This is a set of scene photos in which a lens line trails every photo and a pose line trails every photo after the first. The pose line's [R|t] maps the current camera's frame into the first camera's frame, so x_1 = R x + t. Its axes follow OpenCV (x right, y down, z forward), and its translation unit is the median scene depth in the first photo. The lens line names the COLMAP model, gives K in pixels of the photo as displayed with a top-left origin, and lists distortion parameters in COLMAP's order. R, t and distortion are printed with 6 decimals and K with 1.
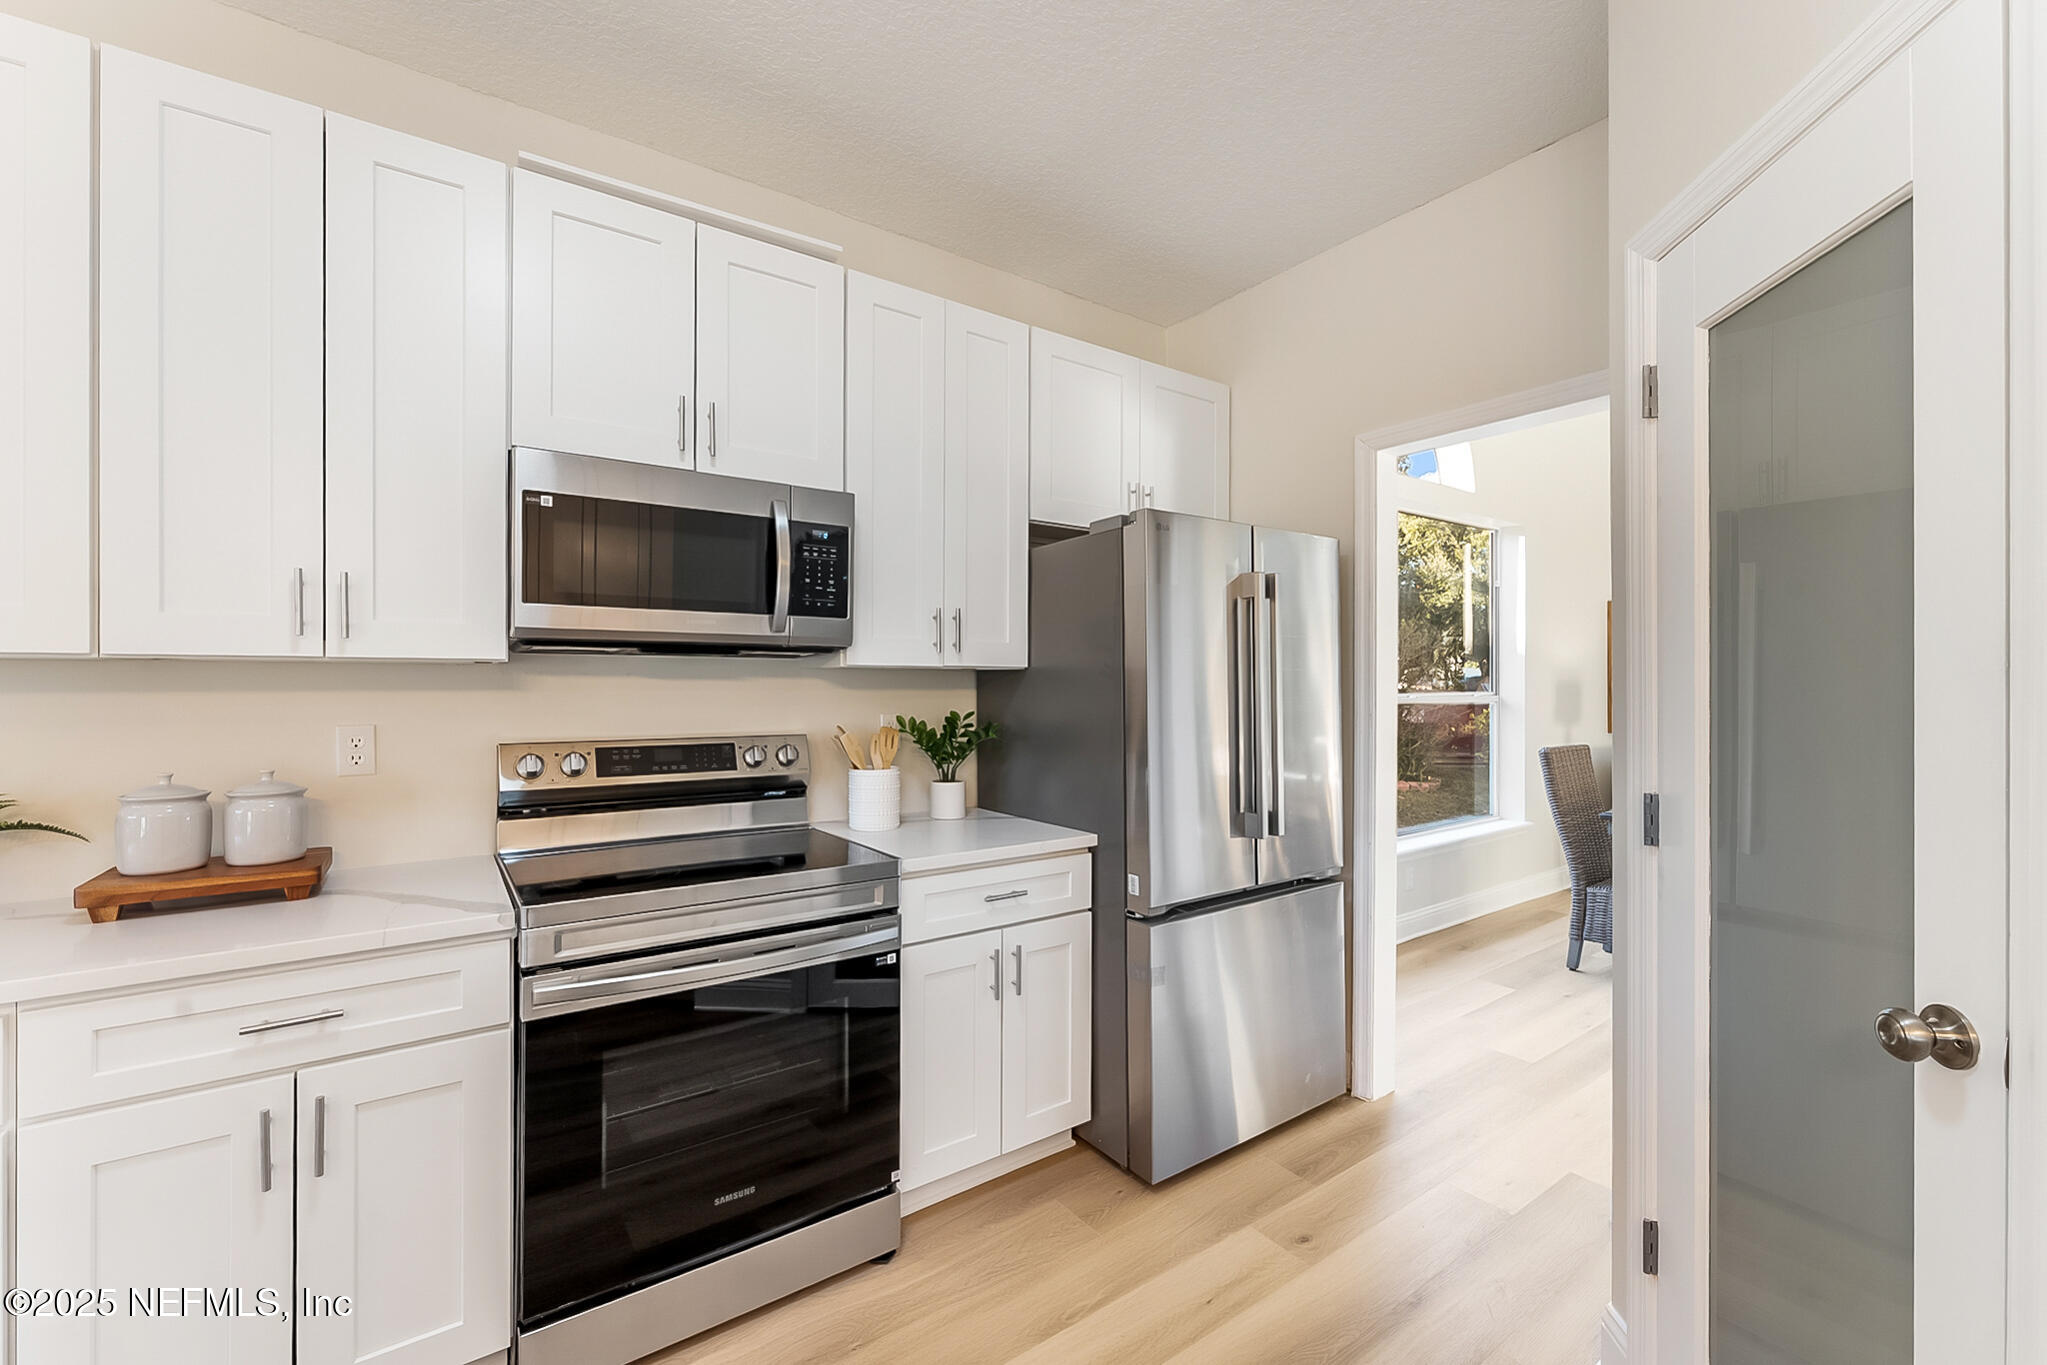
lens RADIAL K [[792.5, 0, 1023.5], [0, 792.5, 682.5], [0, 0, 1]] dist [-0.047696, 0.000145]
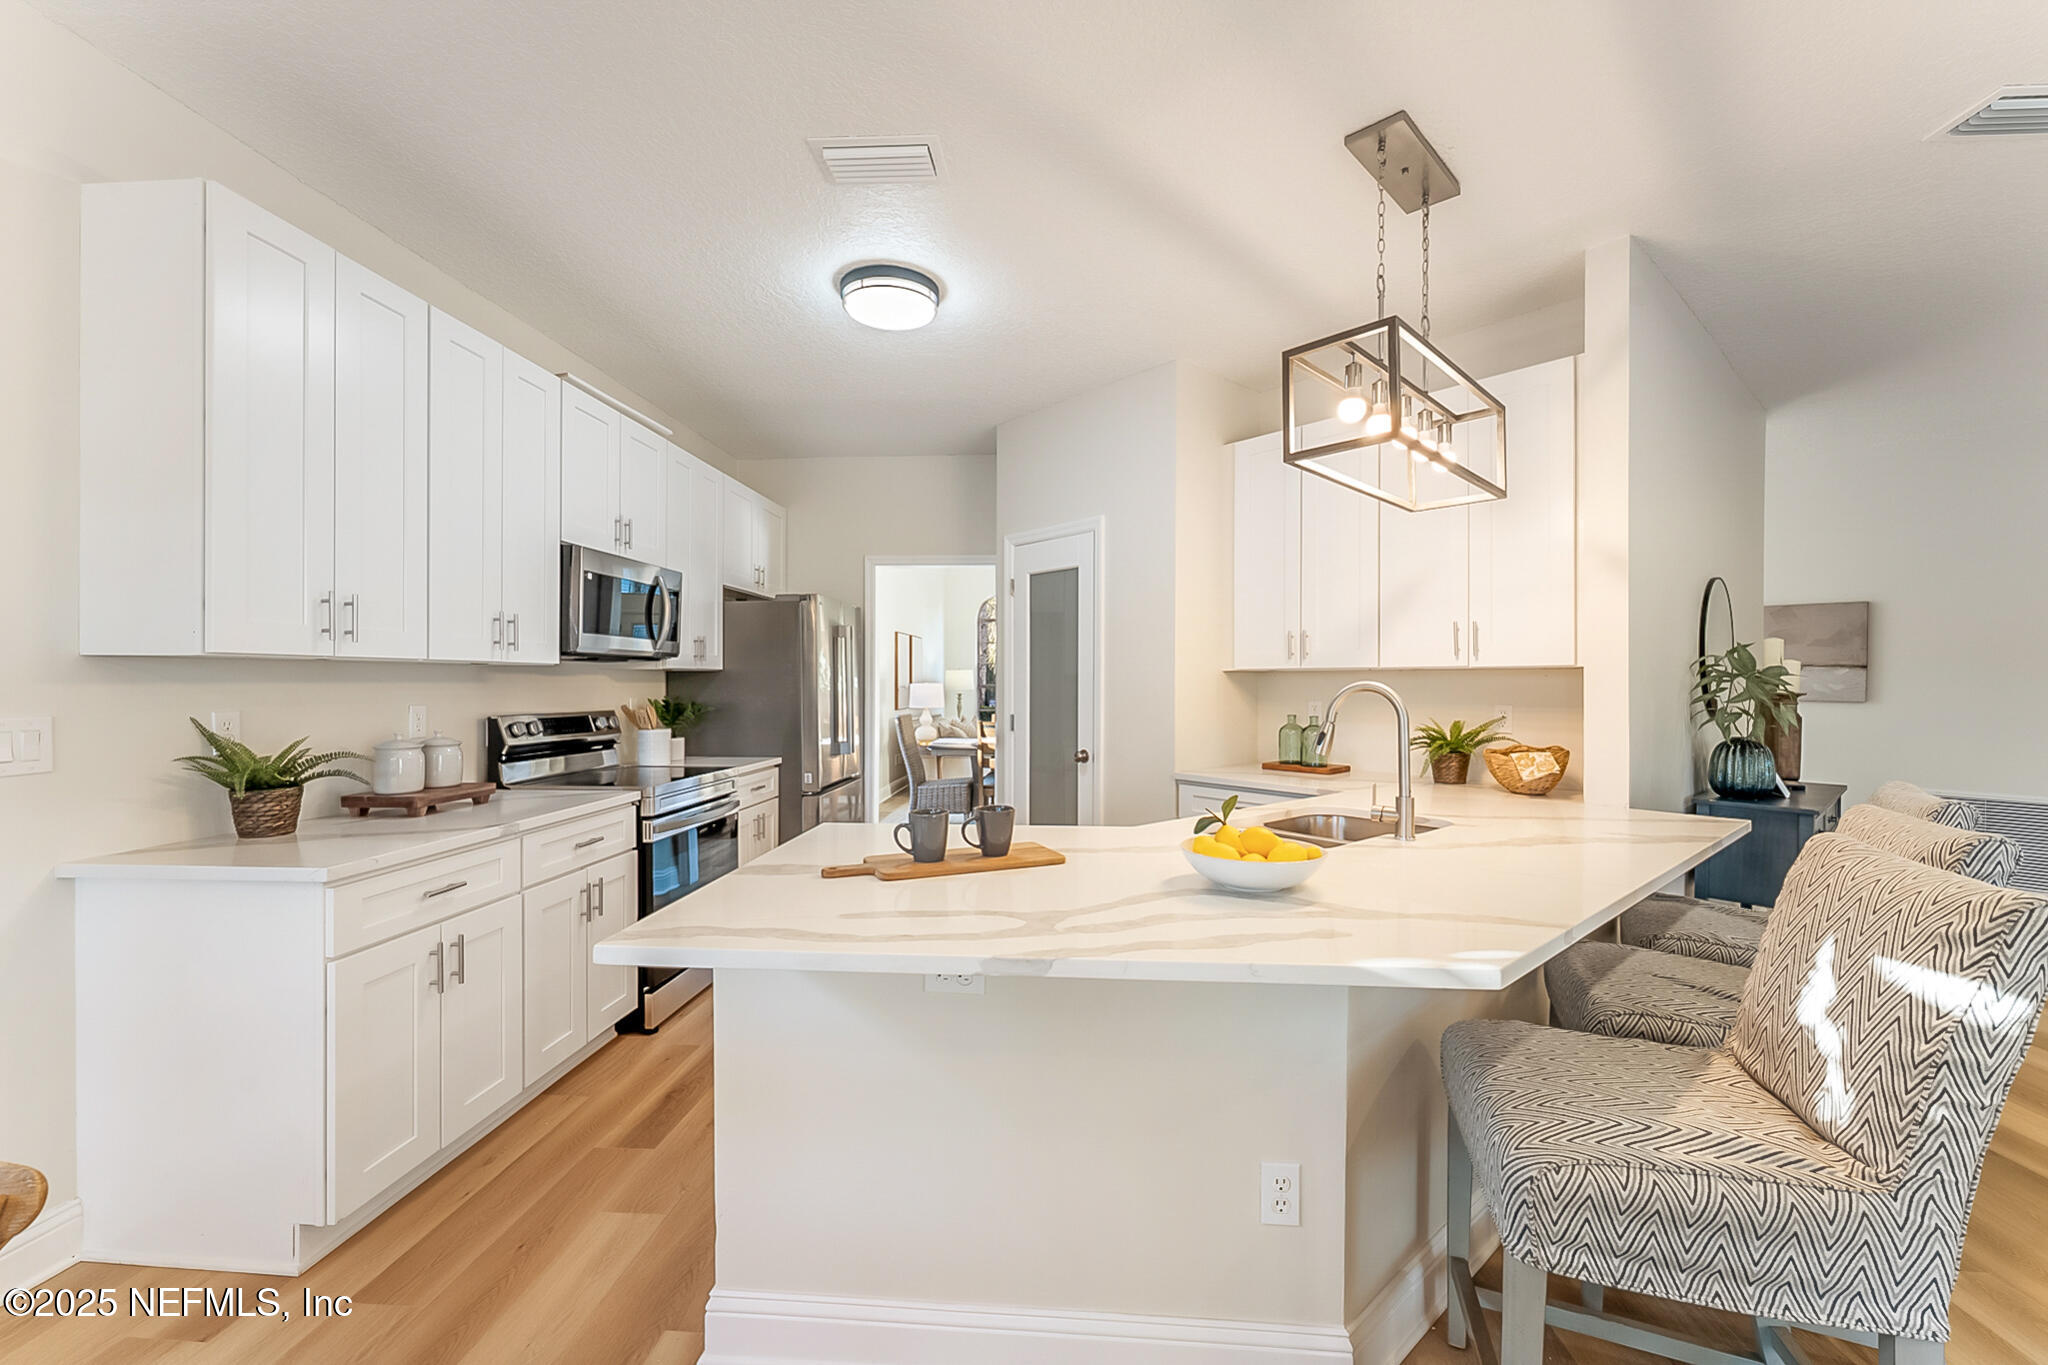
lens RADIAL K [[818.3, 0, 1024.0], [0, 818.3, 682.5], [0, 0, 1]] dist [-0.001792, -0.000150]
pose [[0.650046, 0.001658, 0.759893, -1.032923], [-0.005411, 0.999982, 0.002447, 0.001829], [-0.759875, -0.005702, 0.650044, -0.739334]]
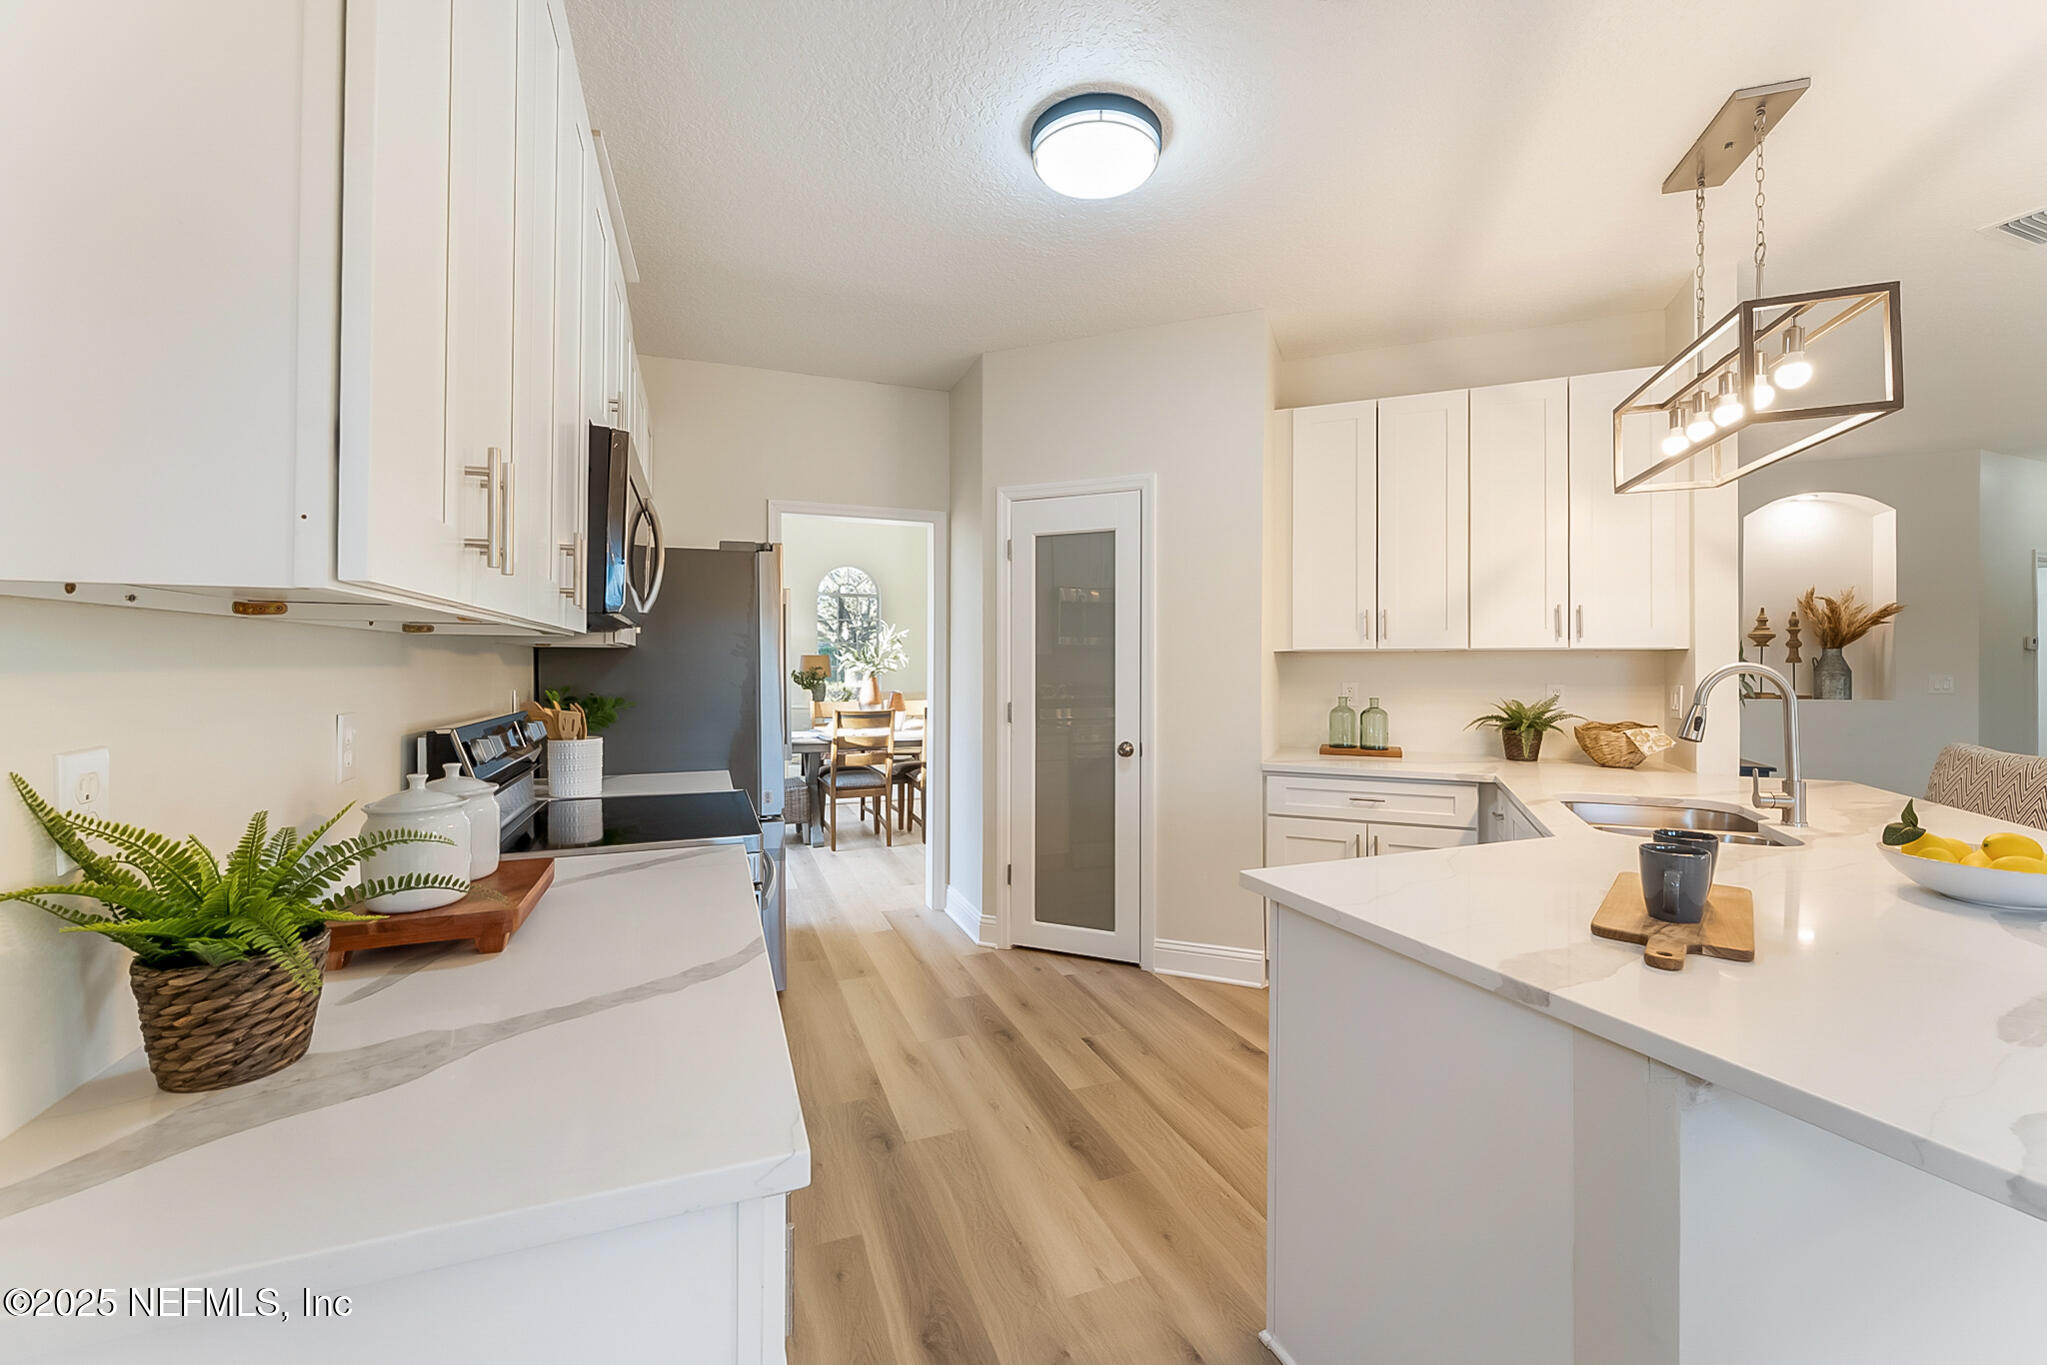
lens RADIAL K [[825.2, 0, 1021.4], [0, 825.2, 669.8], [0, 0, 1]] dist [-0.002596, 0.000233]
pose [[0.258023, -0.007808, 0.966107, -1.153467], [-0.004045, 0.999950, 0.009161, 0.002289], [-0.966130, -0.006271, 0.257978, 0.130695]]
